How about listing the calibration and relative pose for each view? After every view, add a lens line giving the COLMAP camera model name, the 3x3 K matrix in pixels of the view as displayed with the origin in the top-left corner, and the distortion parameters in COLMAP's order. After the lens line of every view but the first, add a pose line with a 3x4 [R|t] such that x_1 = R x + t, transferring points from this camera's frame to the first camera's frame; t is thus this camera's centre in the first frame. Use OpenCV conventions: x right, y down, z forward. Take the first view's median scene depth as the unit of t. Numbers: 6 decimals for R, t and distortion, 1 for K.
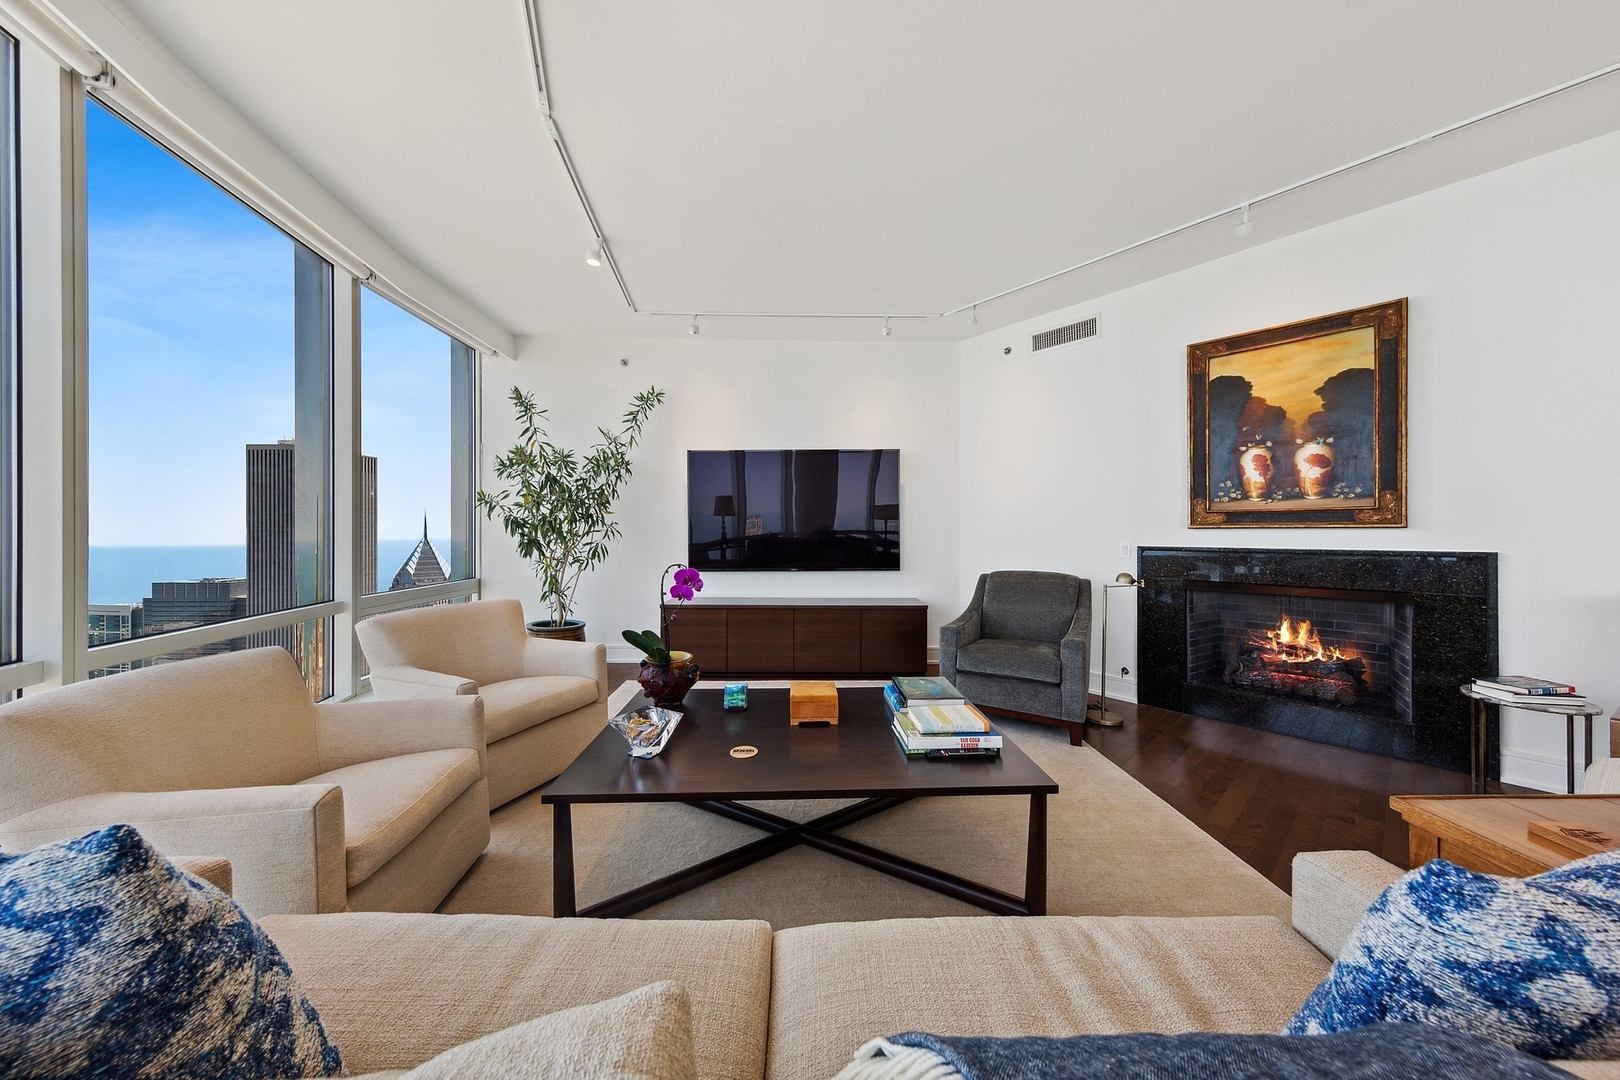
lens RADIAL K [[515.9, 0, 810.0], [0, 515.9, 540.0], [0, 0, 1]] dist [0.017477, 0.000040]
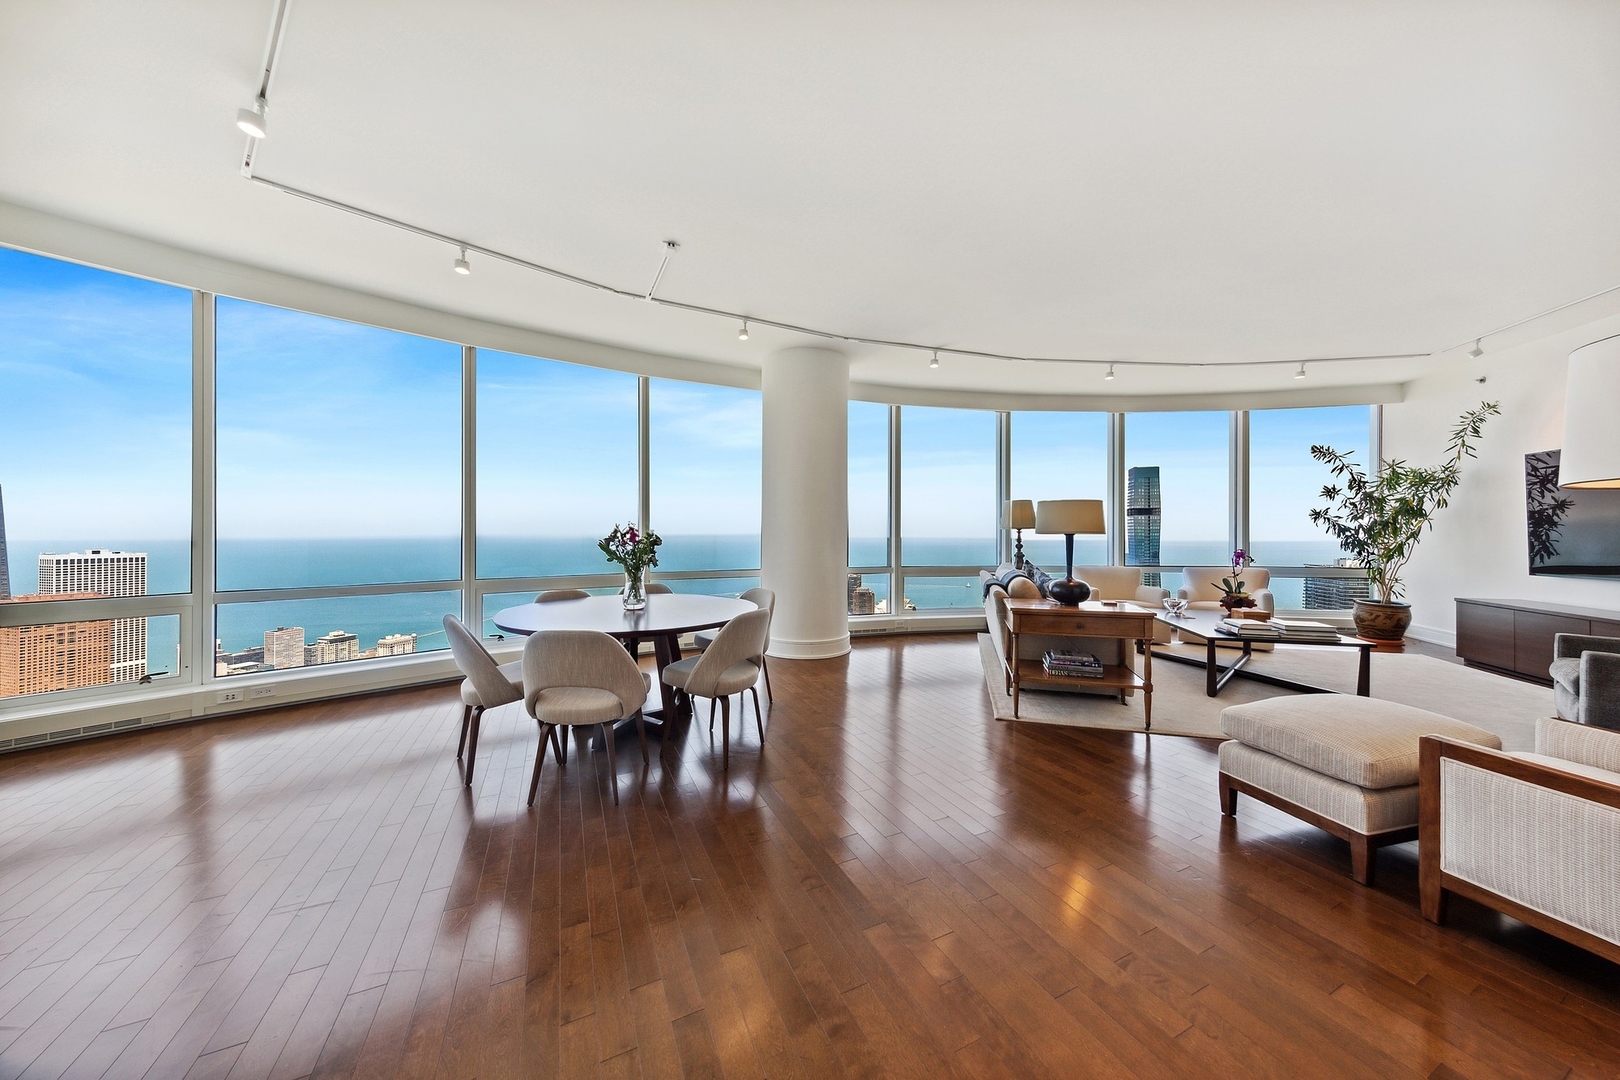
lens RADIAL K [[521.9, 0, 810.9], [0, 521.9, 532.9], [0, 0, 1]] dist [0.004826, -0.000207]
pose [[-0.286190, -0.000658, -0.958173, 1.671495], [-0.021856, 0.999744, 0.005841, 0.003612], [0.957924, 0.022613, -0.286131, -0.042131]]
